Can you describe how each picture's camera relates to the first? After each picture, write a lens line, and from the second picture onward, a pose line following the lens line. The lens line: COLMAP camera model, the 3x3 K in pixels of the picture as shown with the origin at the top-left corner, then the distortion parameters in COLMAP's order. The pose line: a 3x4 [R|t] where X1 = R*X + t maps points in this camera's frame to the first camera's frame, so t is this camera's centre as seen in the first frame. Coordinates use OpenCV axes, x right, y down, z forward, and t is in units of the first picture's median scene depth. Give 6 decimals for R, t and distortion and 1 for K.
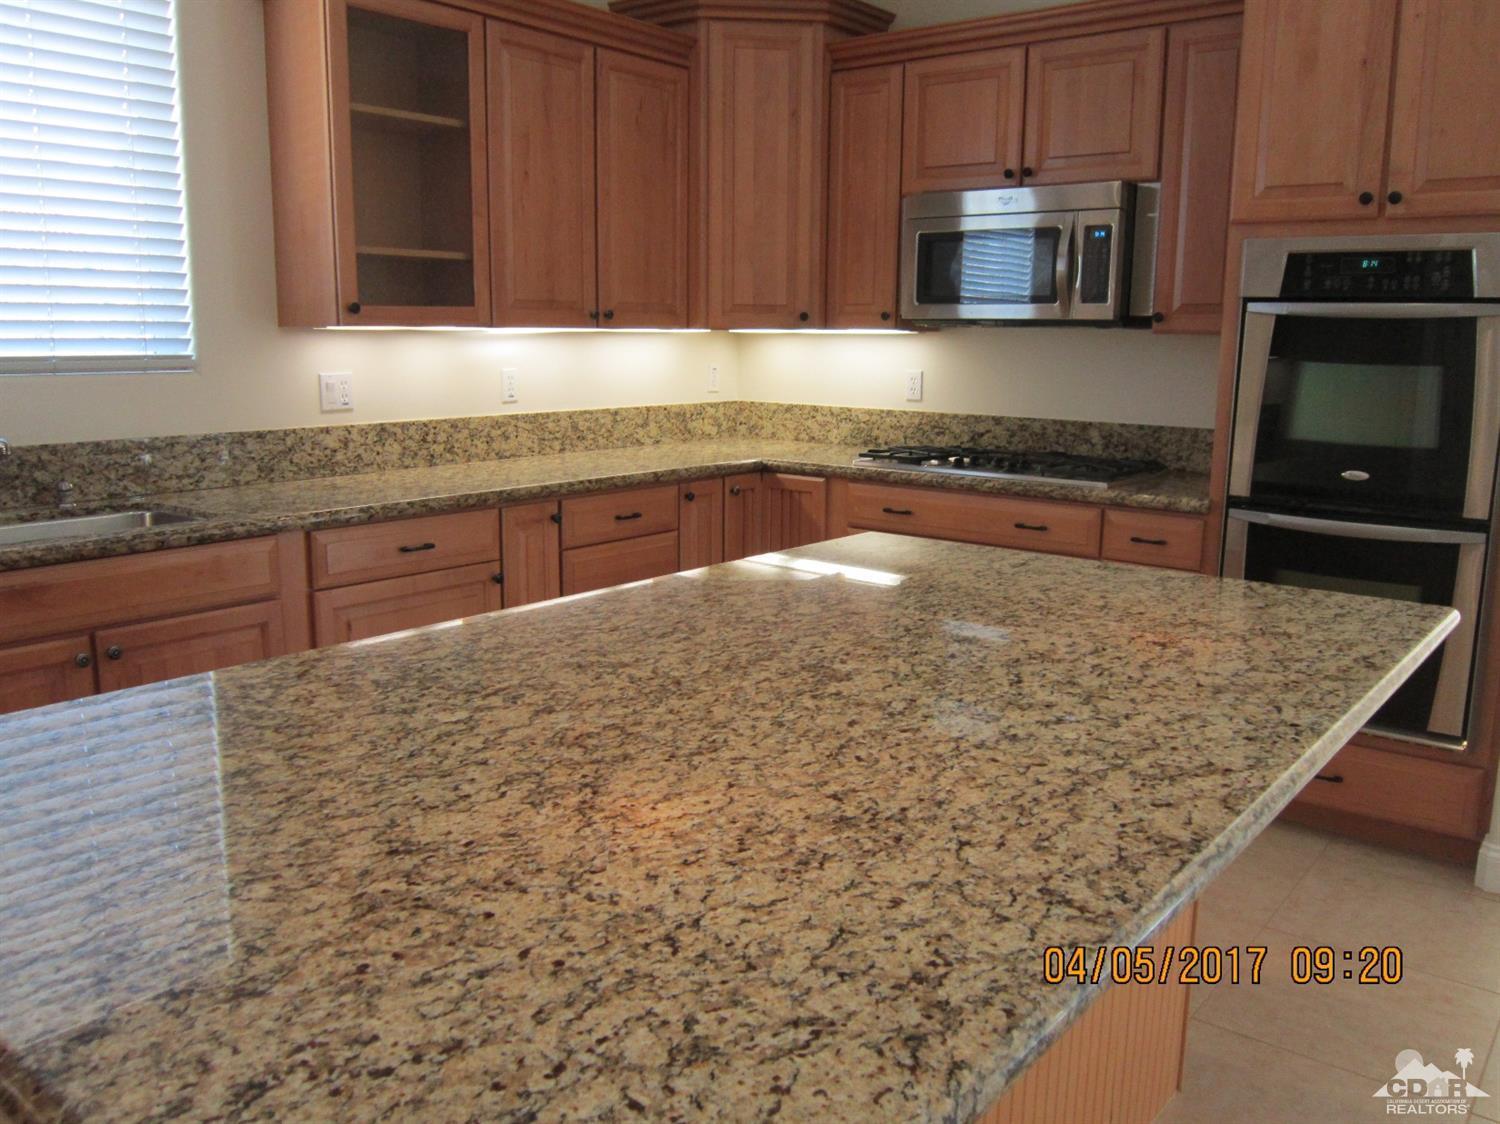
lens RADIAL K [[1223.1, 0, 747.0], [0, 1223.1, 559.6], [0, 0, 1]] dist [-0.051402, 0.020358]
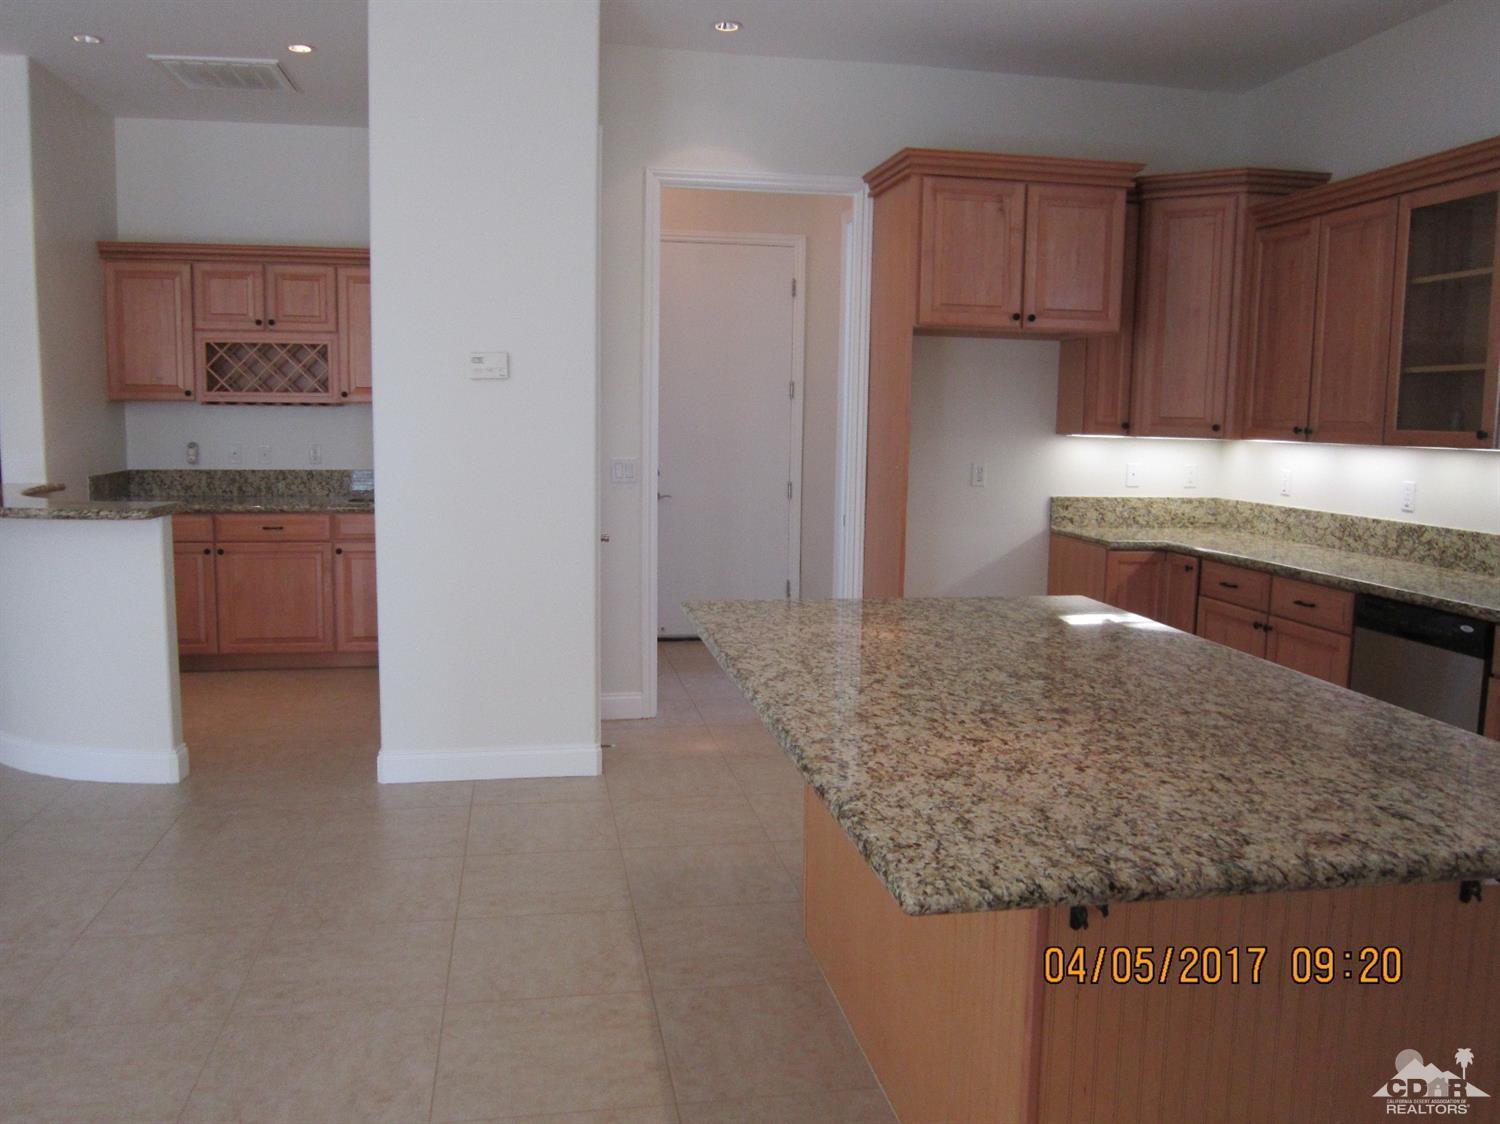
lens RADIAL K [[1223.1, 0, 749.2], [0, 1223.1, 558.9], [0, 0, 1]] dist [-0.051402, 0.020358]
pose [[-0.658575, 0.067617, -0.749471, 0.645989], [-0.160503, 0.960416, 0.227686, -0.154691], [0.735199, 0.270241, -0.621653, 0.739729]]
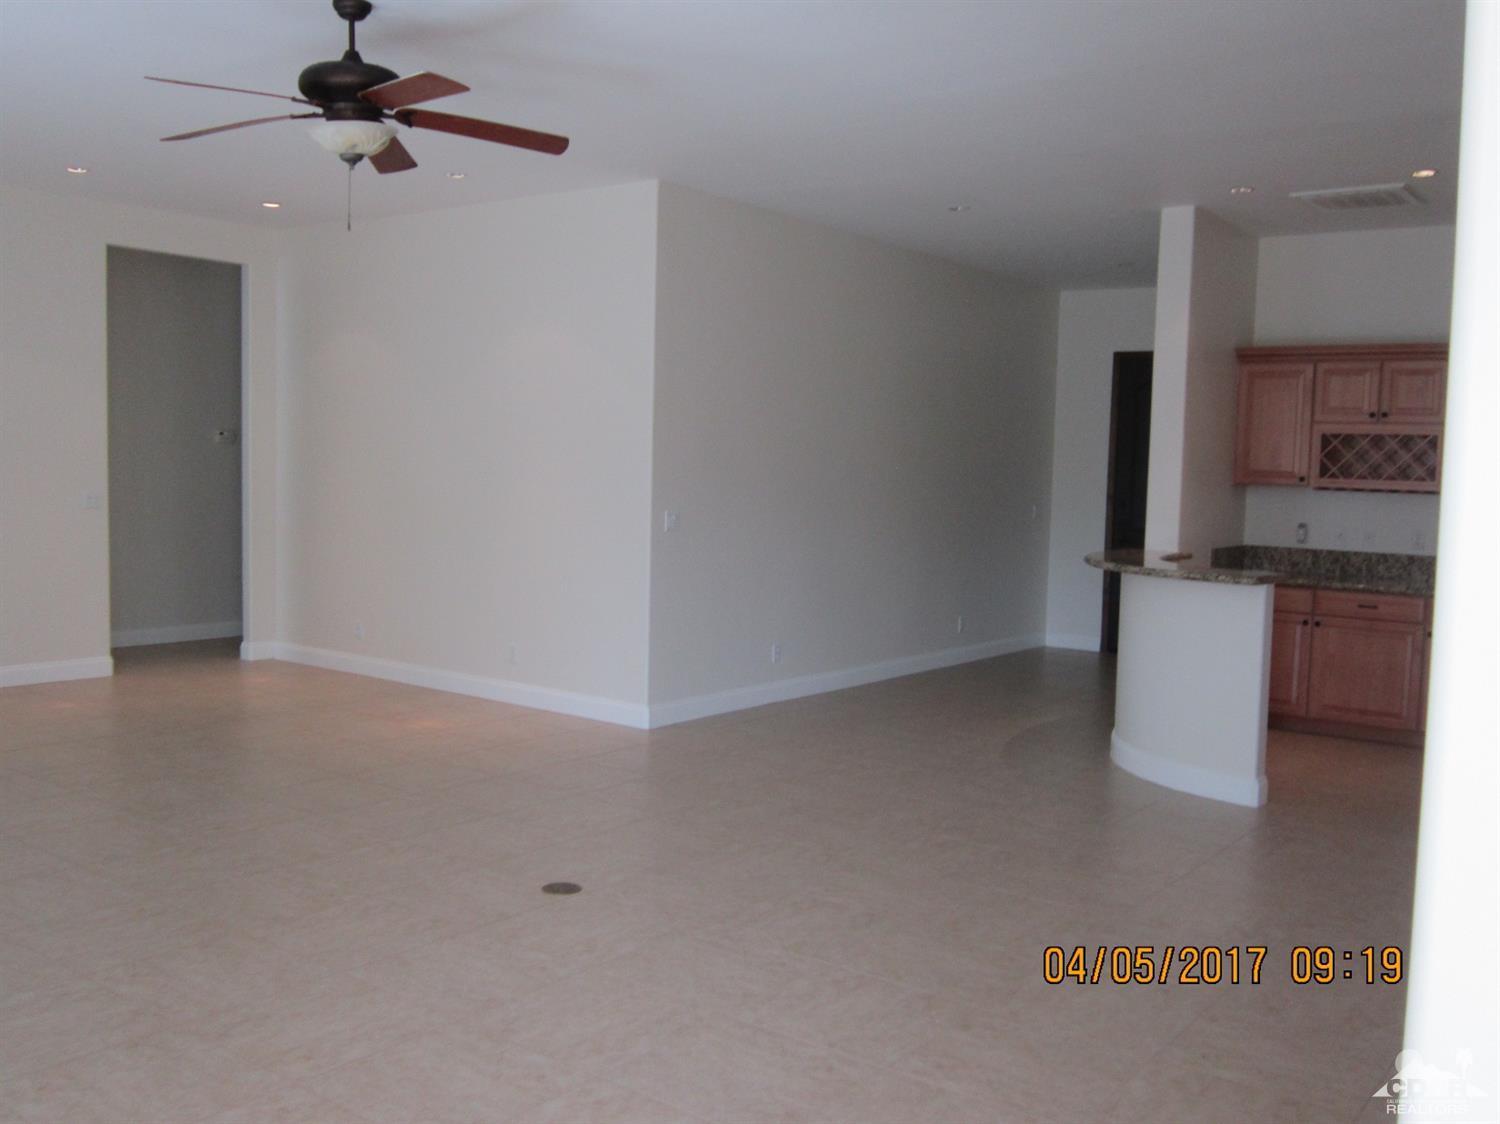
lens RADIAL K [[1380.6, 0, 738.5], [0, 1380.6, 553.1], [0, 0, 1]] dist [-0.038914, 0.000000]
pose [[-0.998791, -0.042297, -0.025048, 0.786252], [-0.047200, 0.967541, 0.248267, -0.234125], [0.013734, 0.249149, -0.968368, 1.089556]]
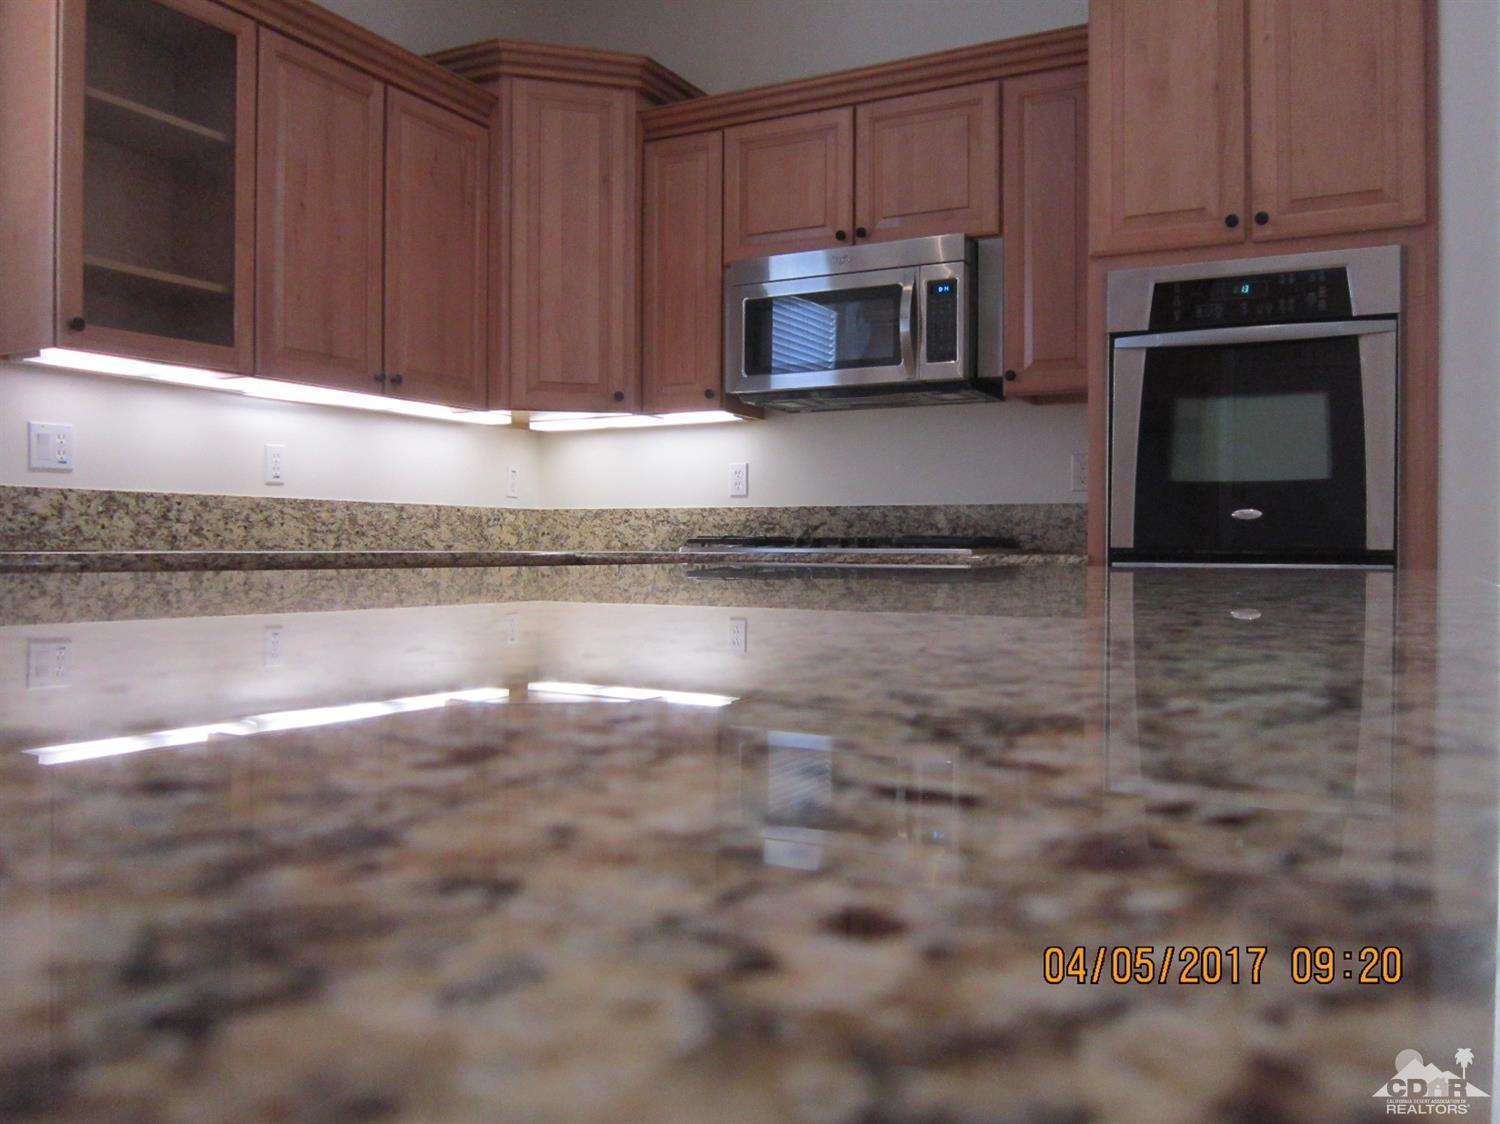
lens RADIAL K [[1223.1, 0, 748.1], [0, 1223.1, 562.4], [0, 0, 1]] dist [-0.051402, 0.020358]
pose [[0.982852, -0.008683, 0.184191, -0.031357], [0.039786, 0.985347, -0.165854, 0.087487], [-0.180052, 0.170338, 0.968796, 0.155499]]
